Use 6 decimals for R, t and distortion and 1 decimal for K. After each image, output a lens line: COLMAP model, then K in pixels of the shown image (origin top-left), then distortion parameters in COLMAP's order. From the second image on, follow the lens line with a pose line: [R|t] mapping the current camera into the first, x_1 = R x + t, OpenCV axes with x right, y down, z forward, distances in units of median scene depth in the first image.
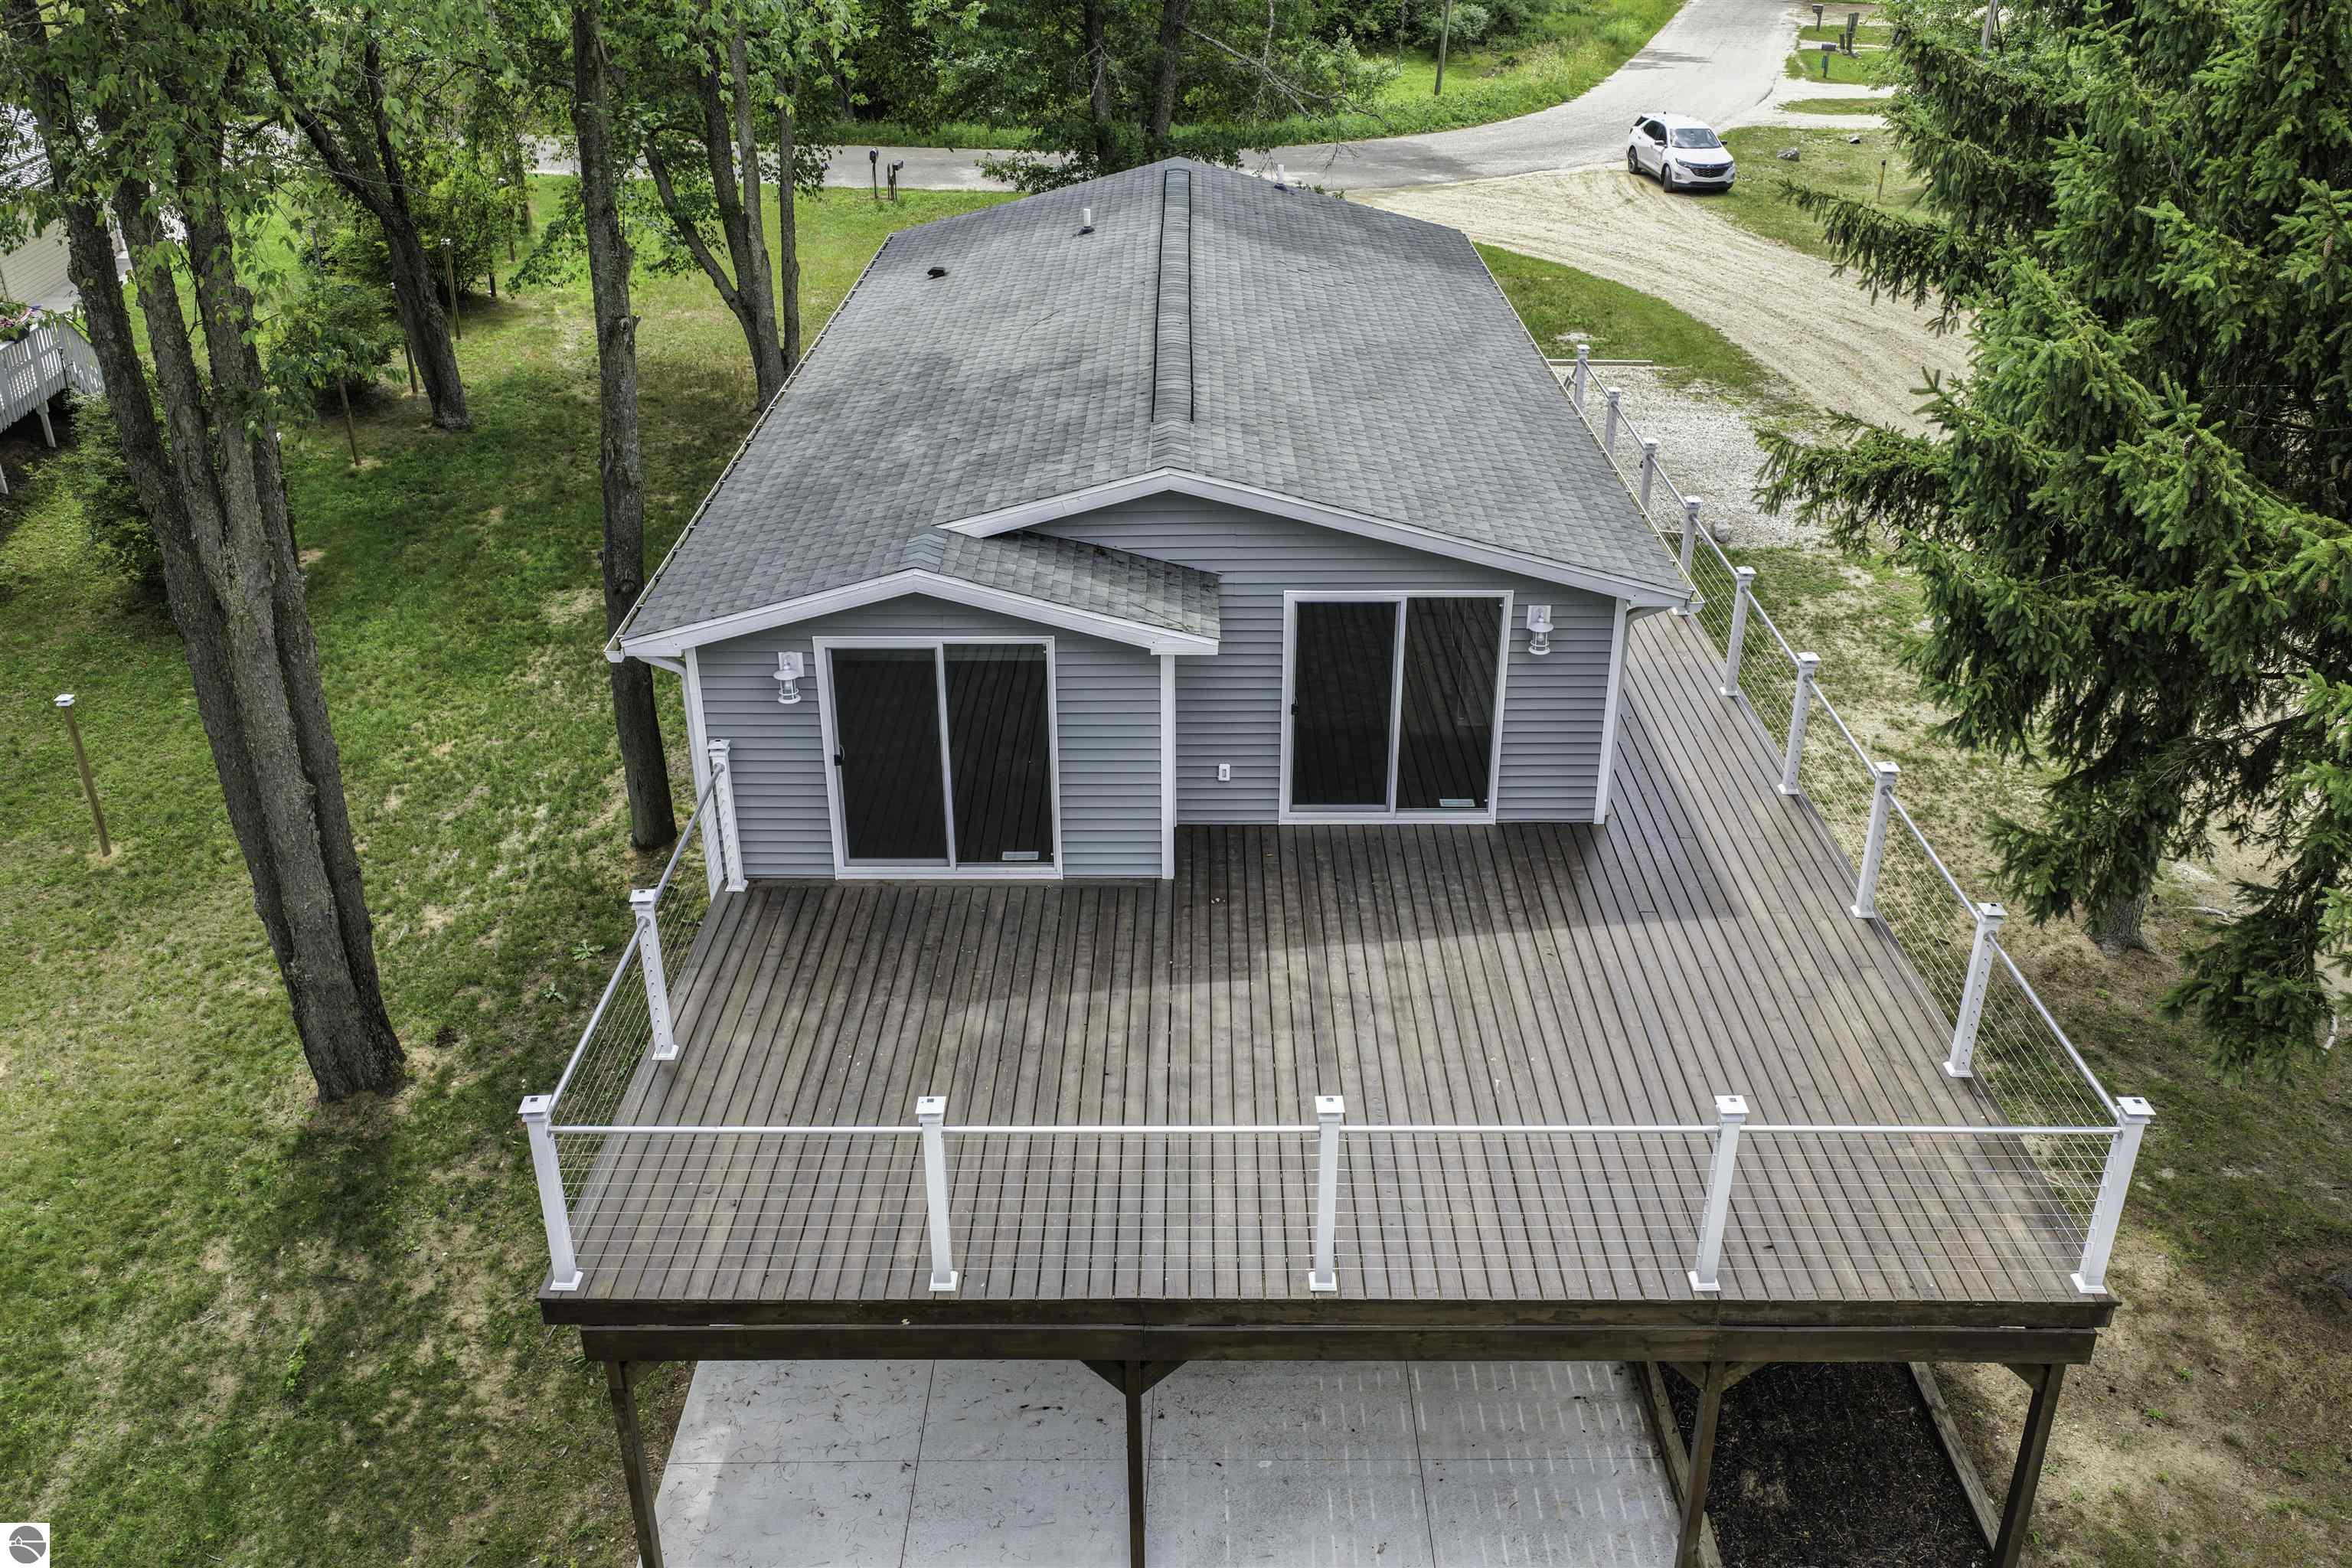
lens RADIAL K [[1950.2, 0, 1183.8], [0, 1950.2, 792.9], [0, 0, 1]] dist [-0.010606, 0.033400]
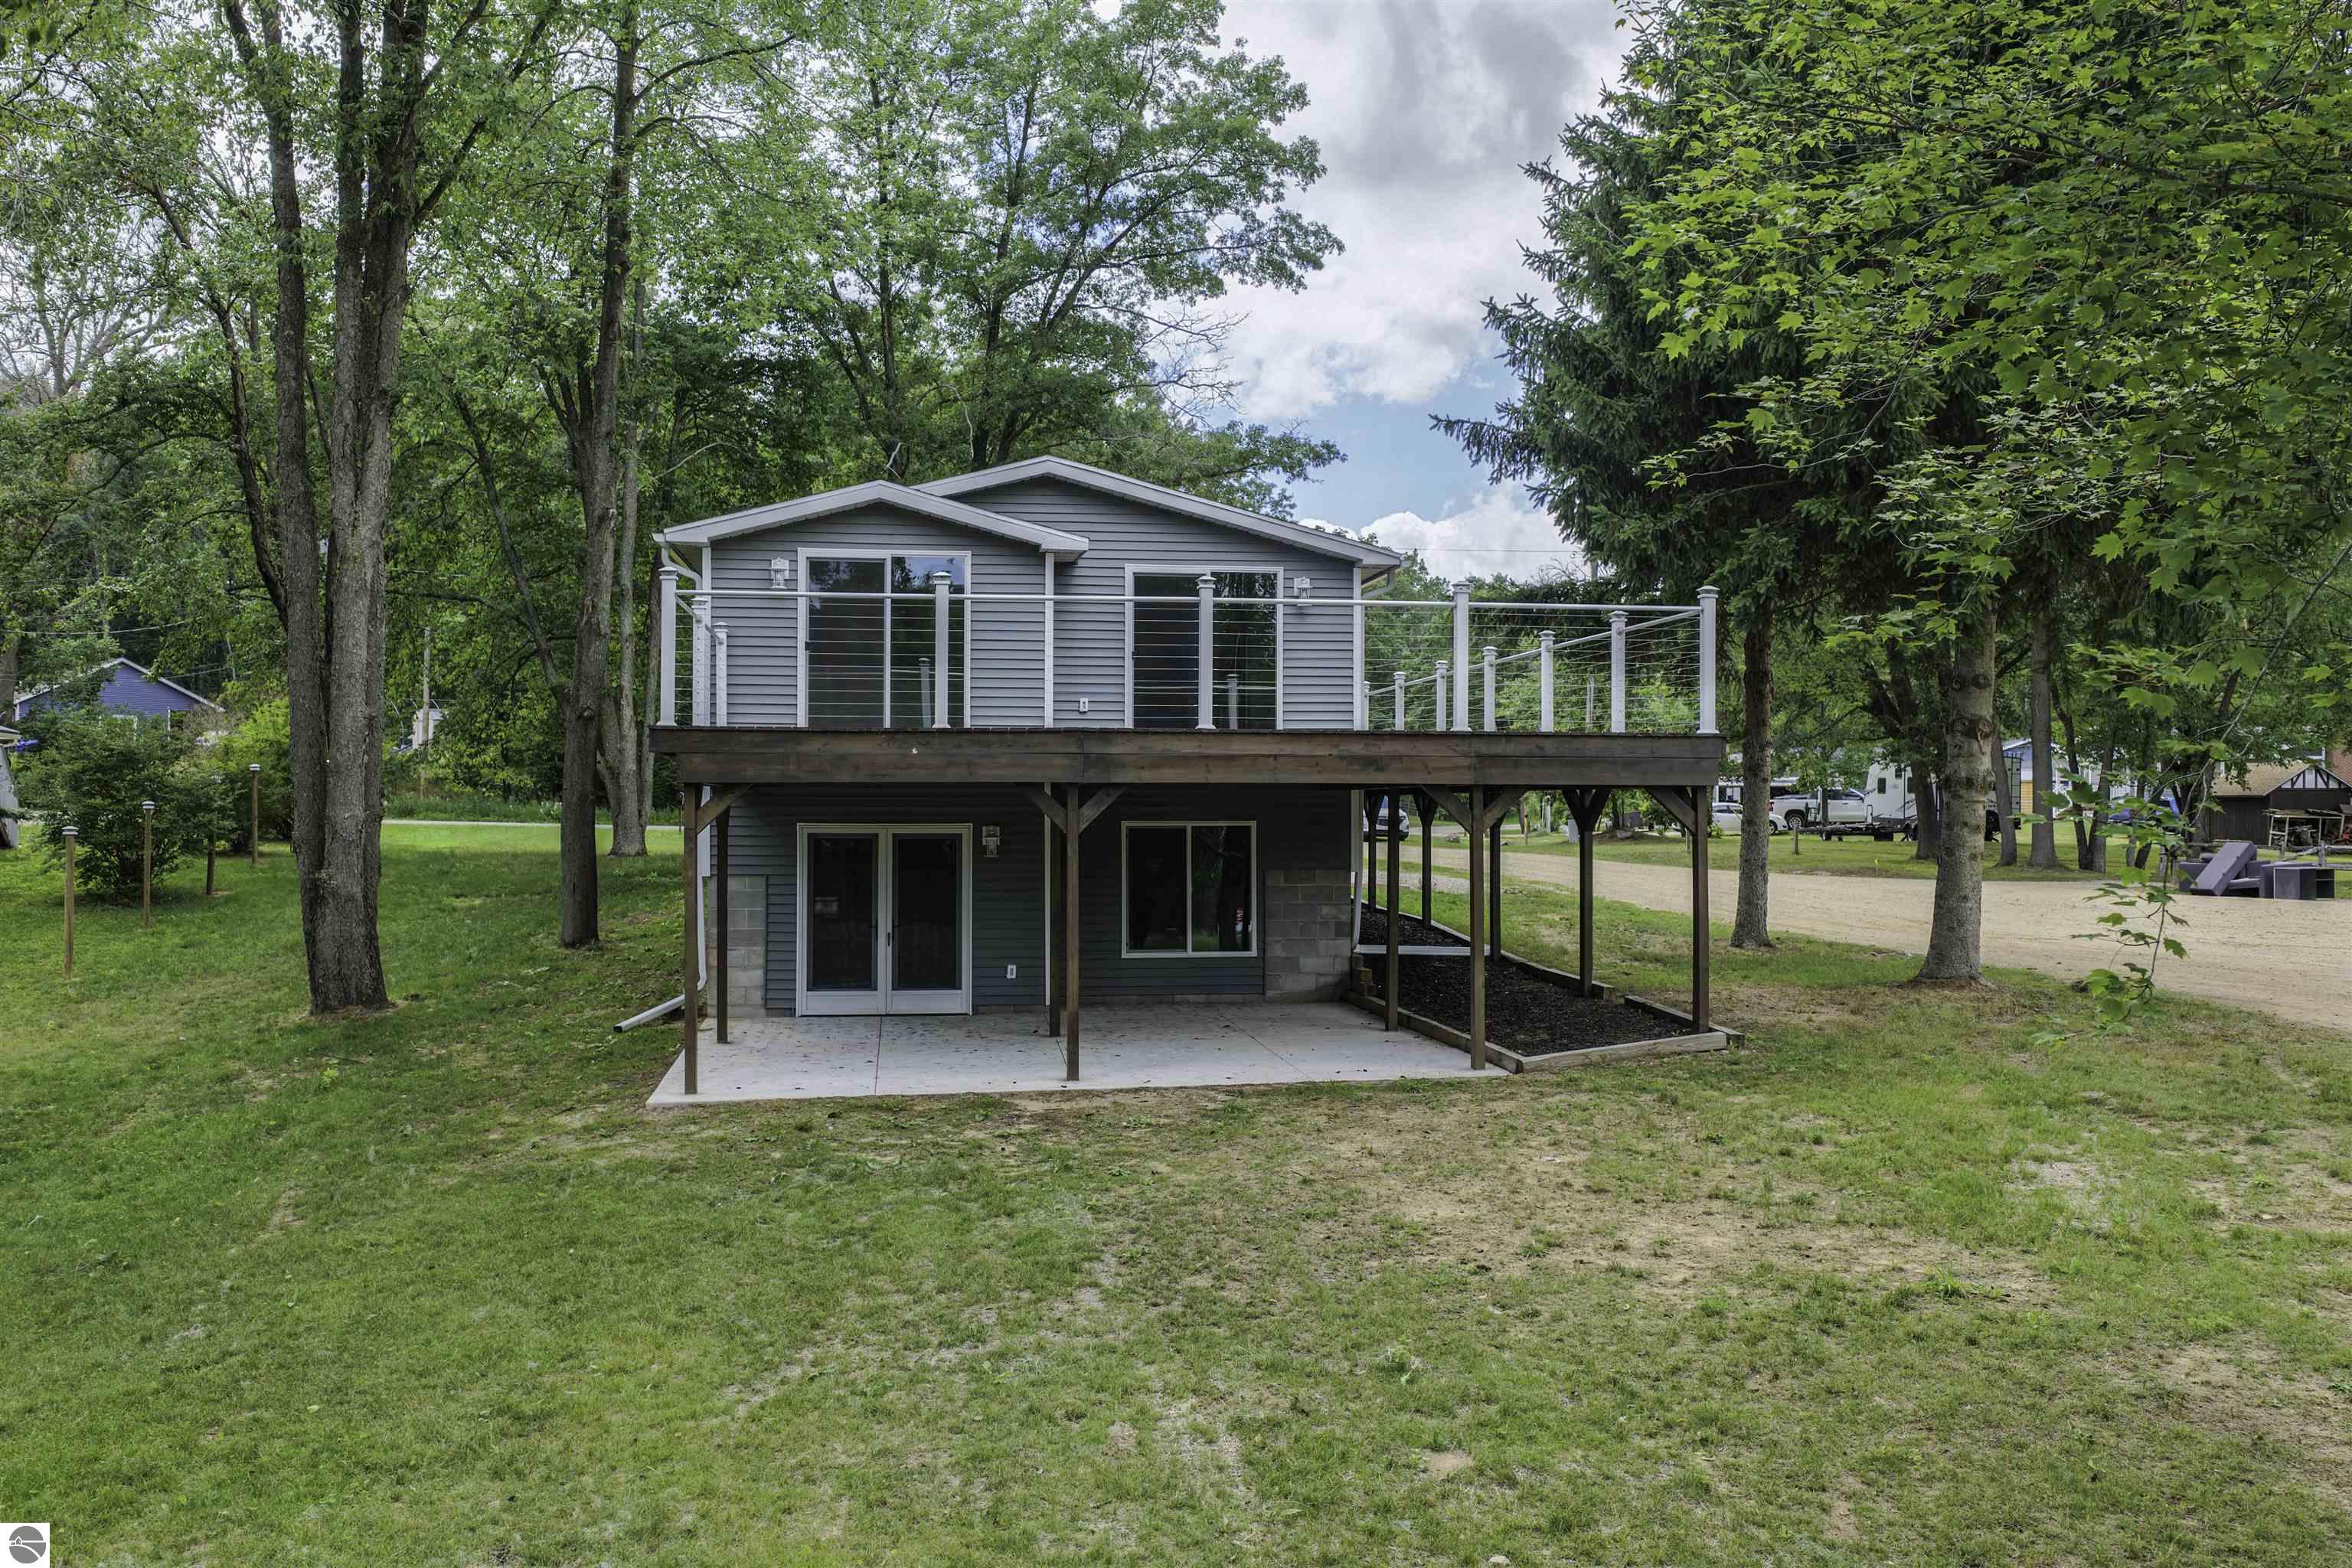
lens RADIAL K [[1950.2, 0, 1183.8], [0, 1950.2, 792.9], [0, 0, 1]] dist [-0.010606, 0.033400]
pose [[0.988962, 0.005749, 0.148059, -0.114449], [0.061986, 0.891552, -0.448657, 0.679892], [-0.134582, 0.452883, 0.881354, -0.184468]]
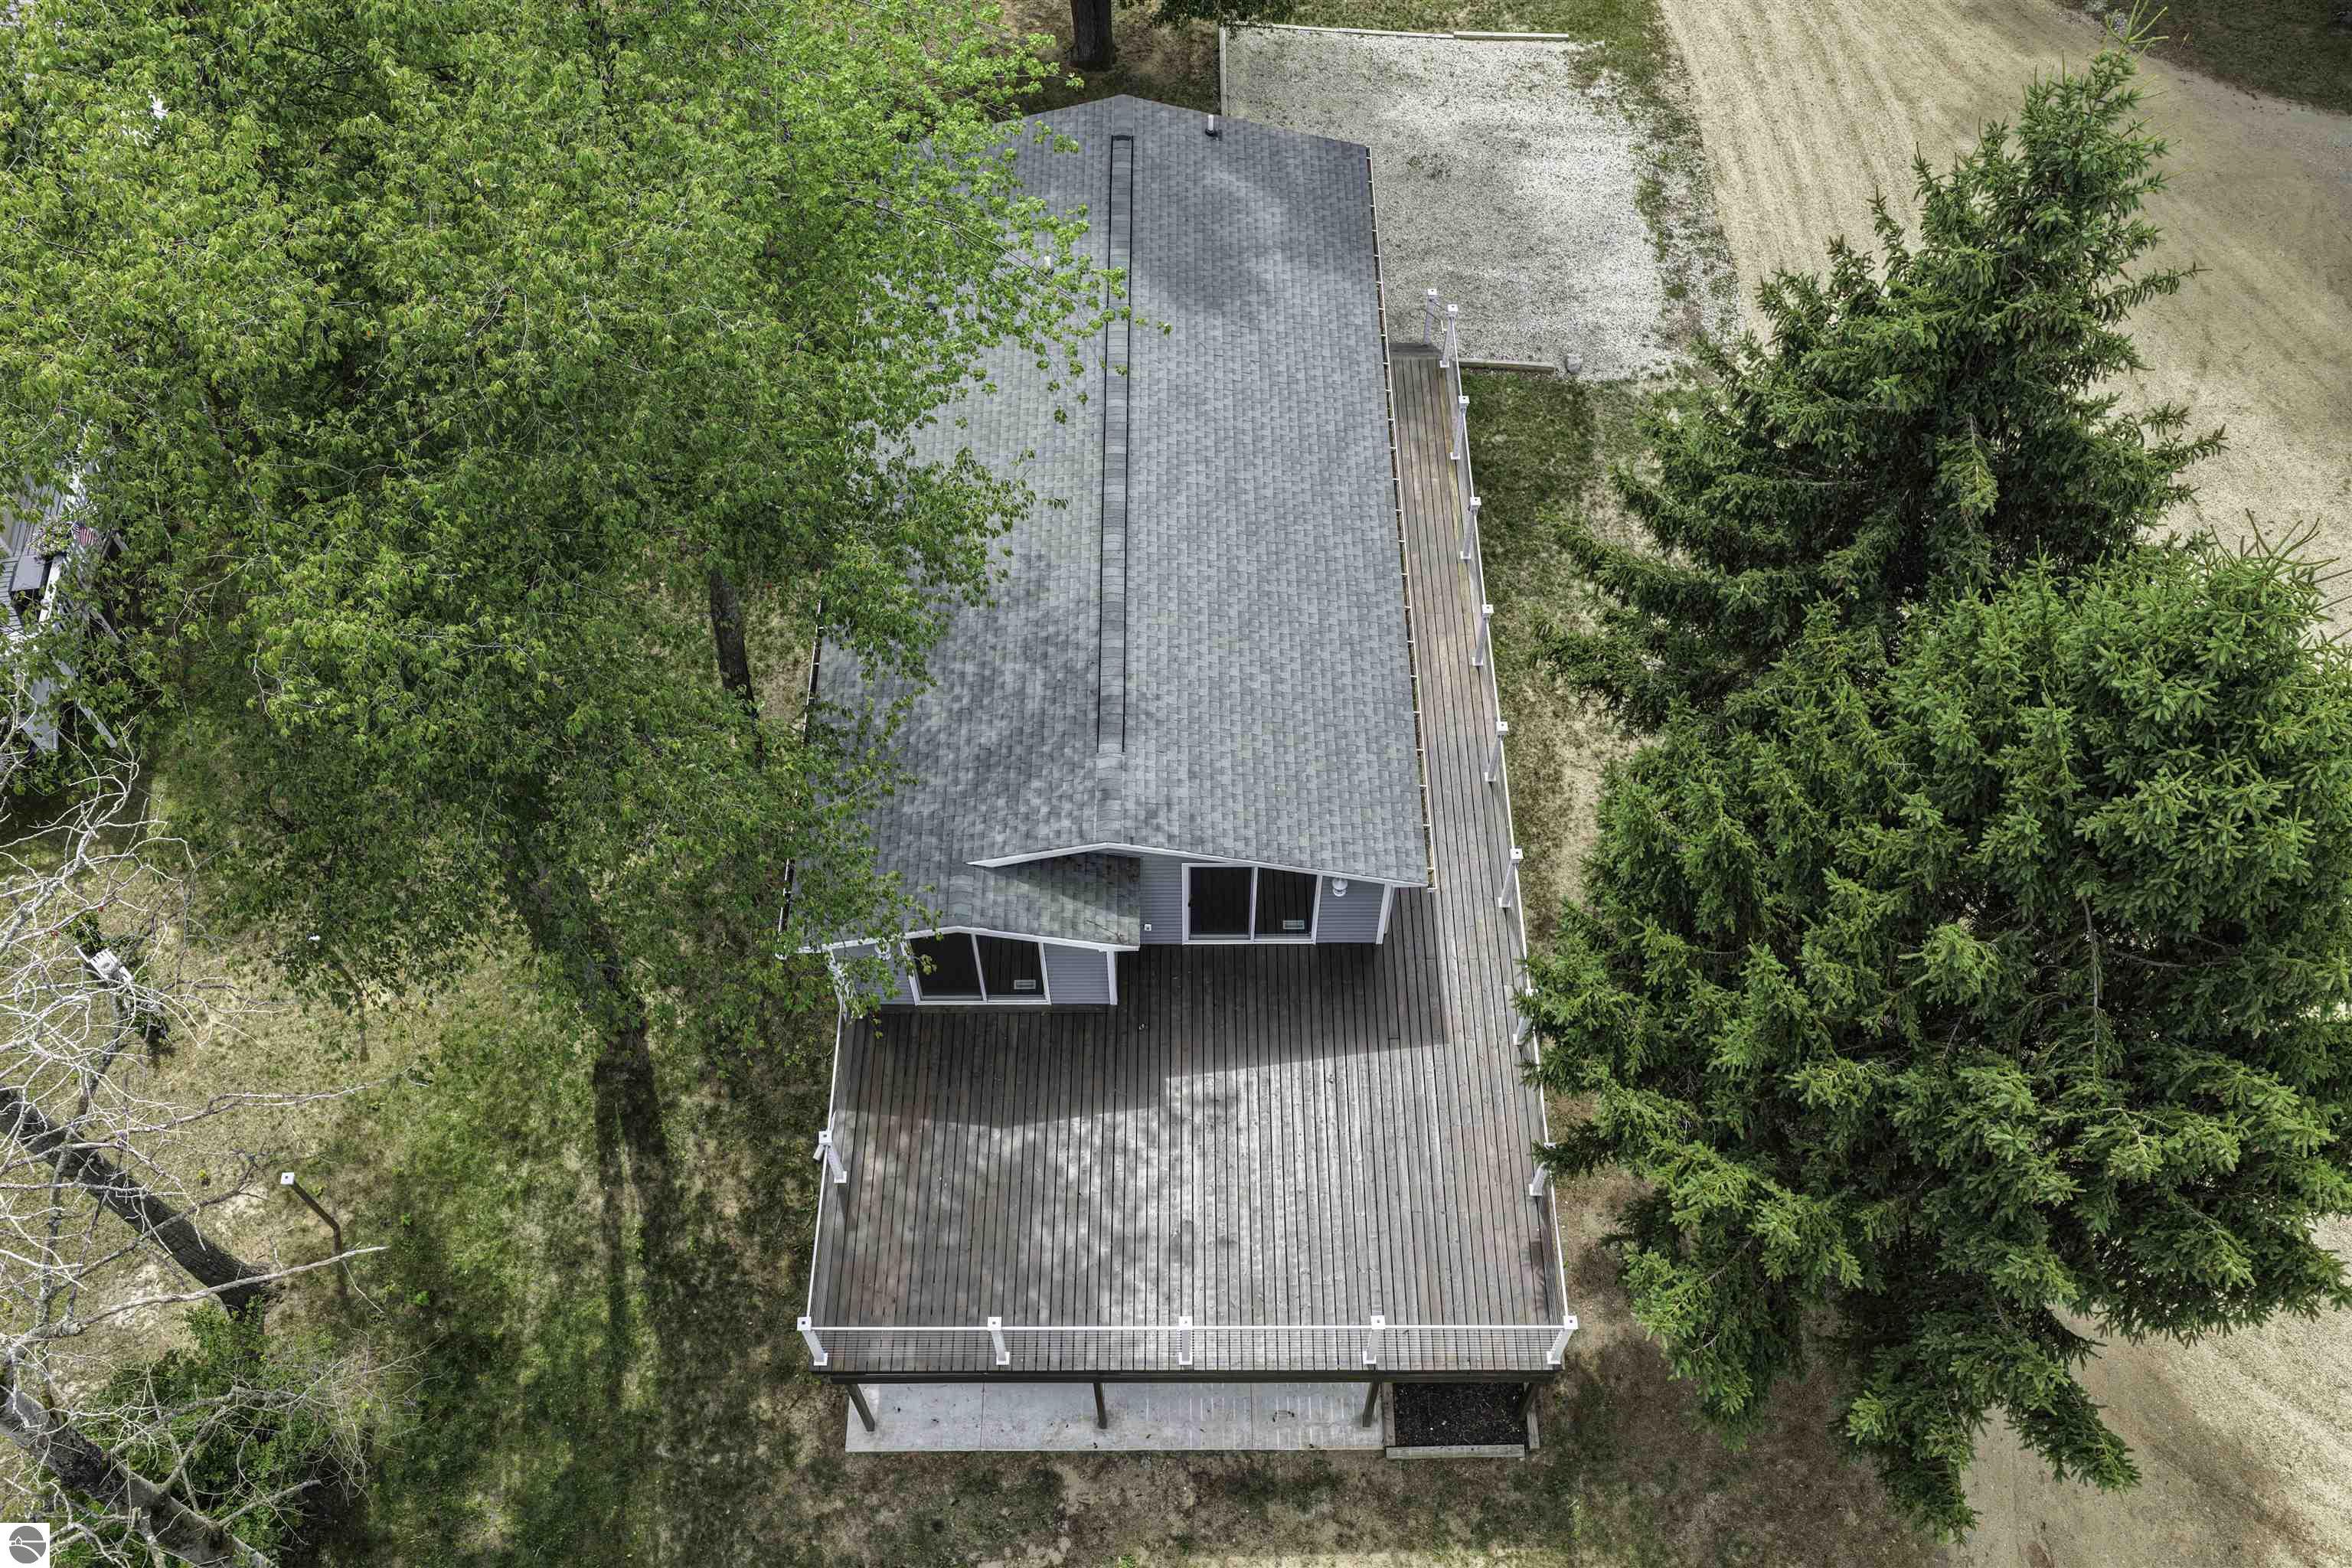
lens RADIAL K [[1950.2, 0, 1183.8], [0, 1950.2, 792.9], [0, 0, 1]] dist [-0.010606, 0.033400]
pose [[0.999978, -0.005928, 0.002831, 0.048418], [0.003799, 0.873398, 0.486993, -0.927006], [-0.005360, -0.486971, 0.873401, -0.374765]]
